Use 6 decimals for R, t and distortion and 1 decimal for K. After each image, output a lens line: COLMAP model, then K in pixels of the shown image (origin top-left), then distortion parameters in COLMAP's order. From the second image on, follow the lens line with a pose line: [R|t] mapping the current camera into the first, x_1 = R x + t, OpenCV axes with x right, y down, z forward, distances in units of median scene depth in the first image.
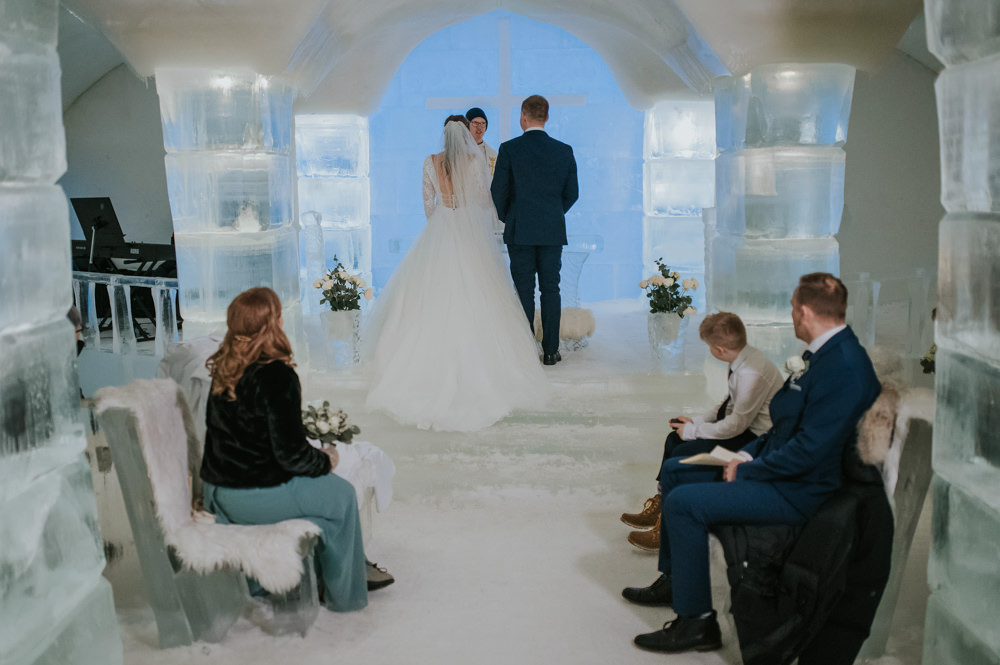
lens RADIAL K [[994.2, 0, 496.8], [0, 994.2, 318.9], [0, 0, 1]] dist [-0.017522, 0.015011]
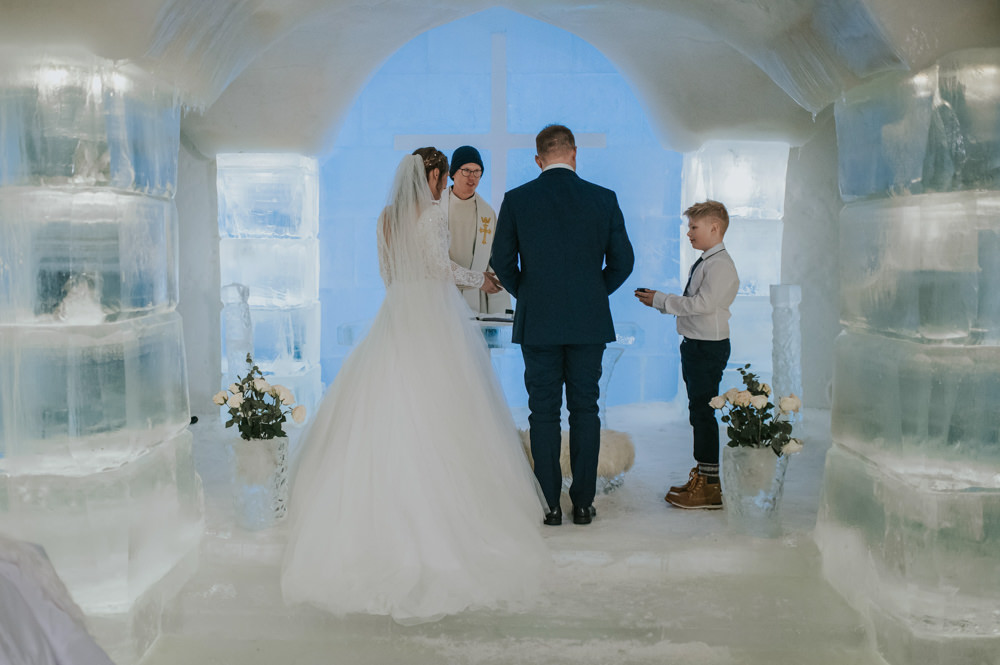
lens RADIAL K [[1128.6, 0, 500.0], [0, 1128.6, 332.5], [0, 0, 1]] dist [-0.006577, 0.004509]
pose [[0.999777, 0.008912, 0.019139, -0.011457], [-0.007704, 0.998031, -0.062253, -0.034304], [-0.019656, 0.062091, 0.997877, 0.260073]]
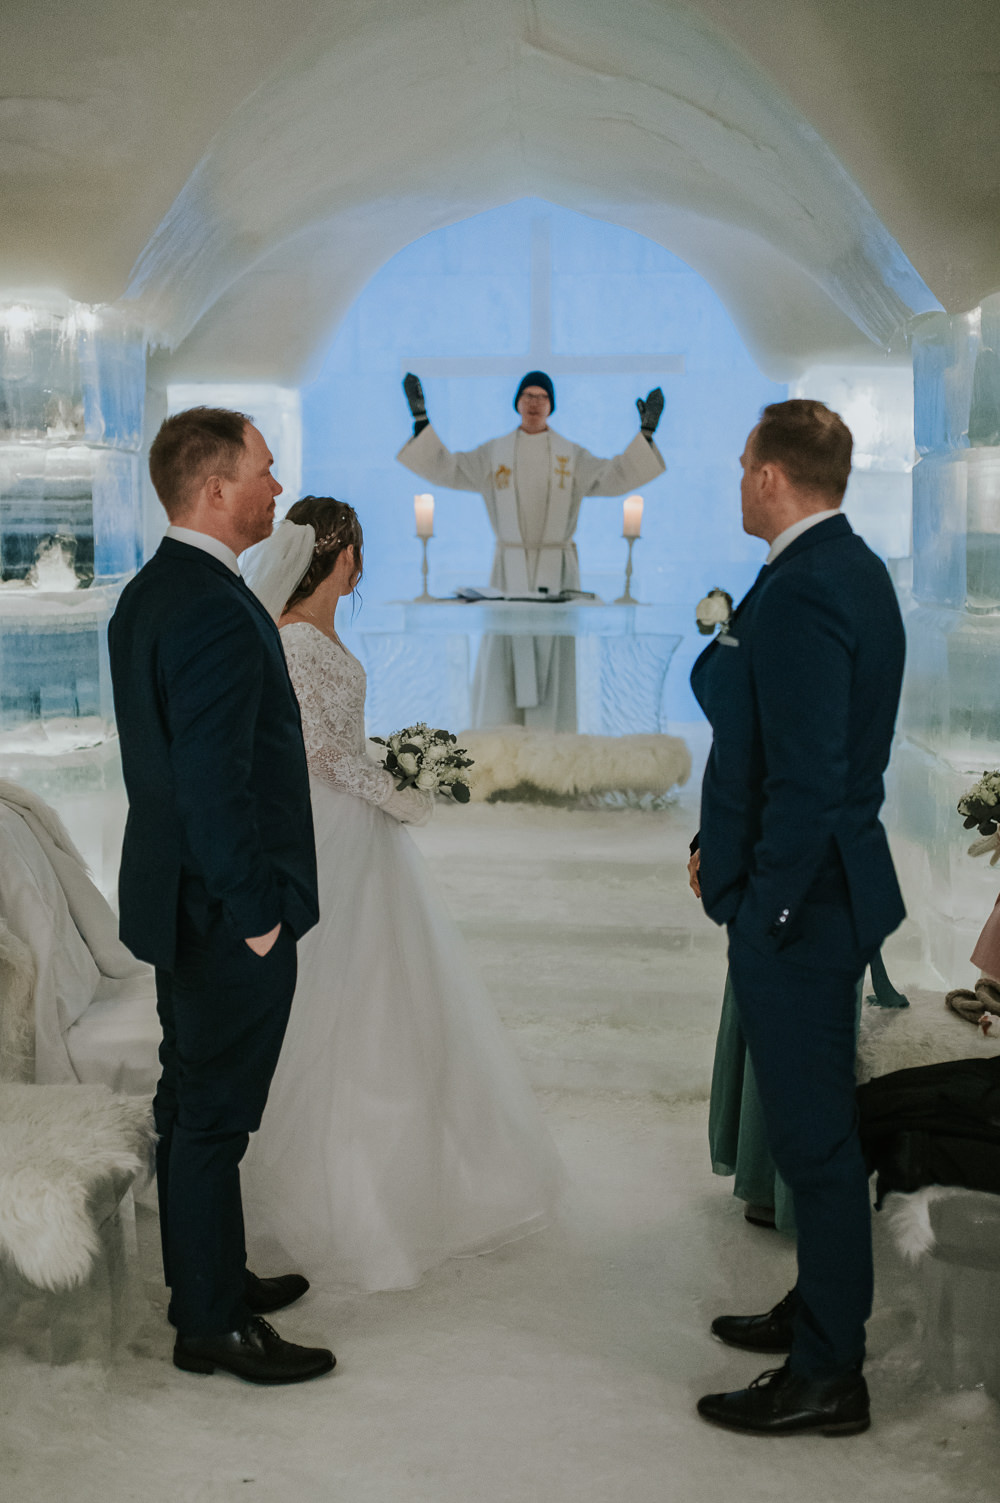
lens RADIAL K [[1696.3, 0, 500.0], [0, 1696.3, 751.5], [0, 0, 1]] dist [-0.006577, 0.004509]
pose [[0.999714, 0.013372, -0.019820, 0.012028], [-0.013289, 0.999903, 0.004282, -0.004829], [0.019875, -0.004017, 0.999794, 0.054809]]
